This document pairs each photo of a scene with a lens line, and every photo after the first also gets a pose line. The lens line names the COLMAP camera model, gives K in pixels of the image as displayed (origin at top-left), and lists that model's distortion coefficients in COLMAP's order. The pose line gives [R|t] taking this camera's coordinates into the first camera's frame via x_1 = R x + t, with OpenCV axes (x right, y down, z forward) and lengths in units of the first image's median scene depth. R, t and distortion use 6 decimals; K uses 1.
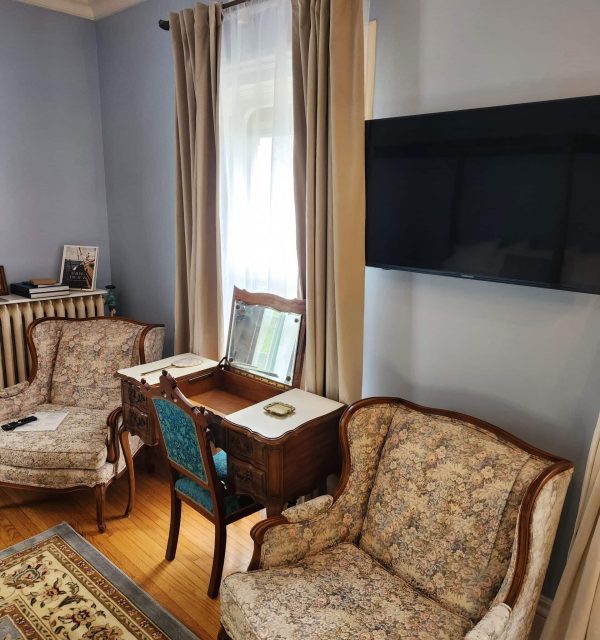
lens RADIAL K [[494.4, 0, 300.0], [0, 494.4, 320.0], [0, 0, 1]] dist [0.043089, -0.057791]
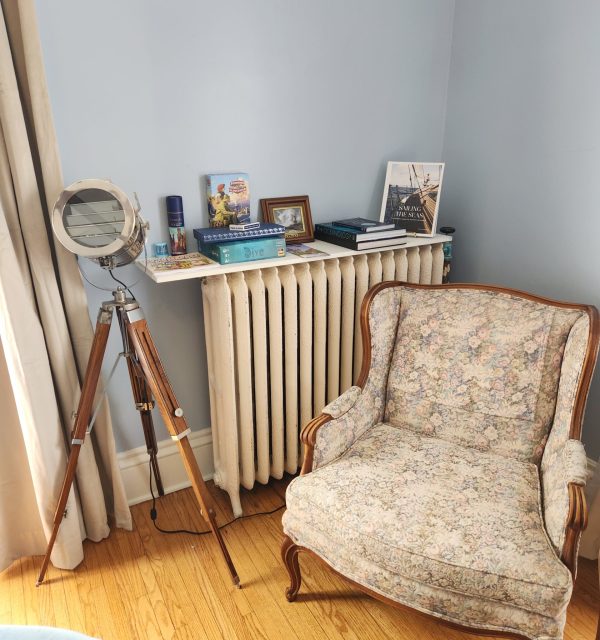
lens RADIAL K [[494.4, 0, 300.0], [0, 494.4, 320.0], [0, 0, 1]] dist [0.043089, -0.057791]
pose [[0.946439, 0.076400, -0.313713, -0.480905], [-0.032452, 0.989191, 0.142998, -0.050878], [0.321247, -0.125158, 0.938688, 0.457379]]
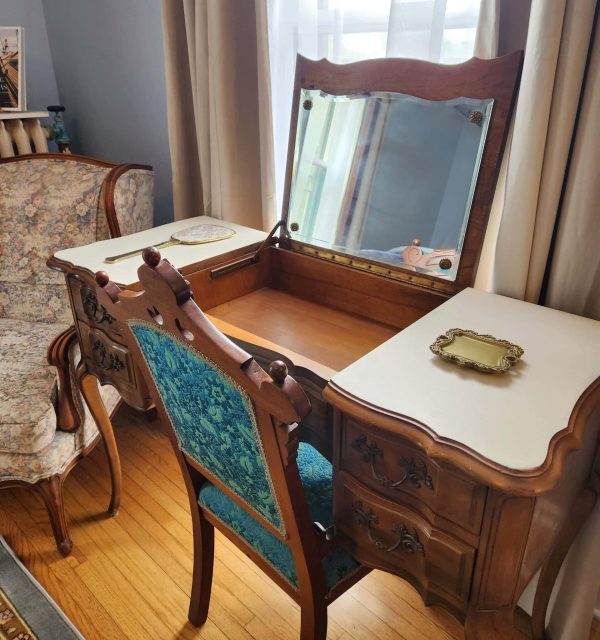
lens RADIAL K [[494.4, 0, 300.0], [0, 494.4, 320.0], [0, 0, 1]] dist [0.043089, -0.057791]
pose [[0.999872, -0.015341, -0.004603, -0.132478], [0.015996, 0.971071, 0.238256, 0.053957], [0.000815, -0.238299, 0.971192, 0.512812]]
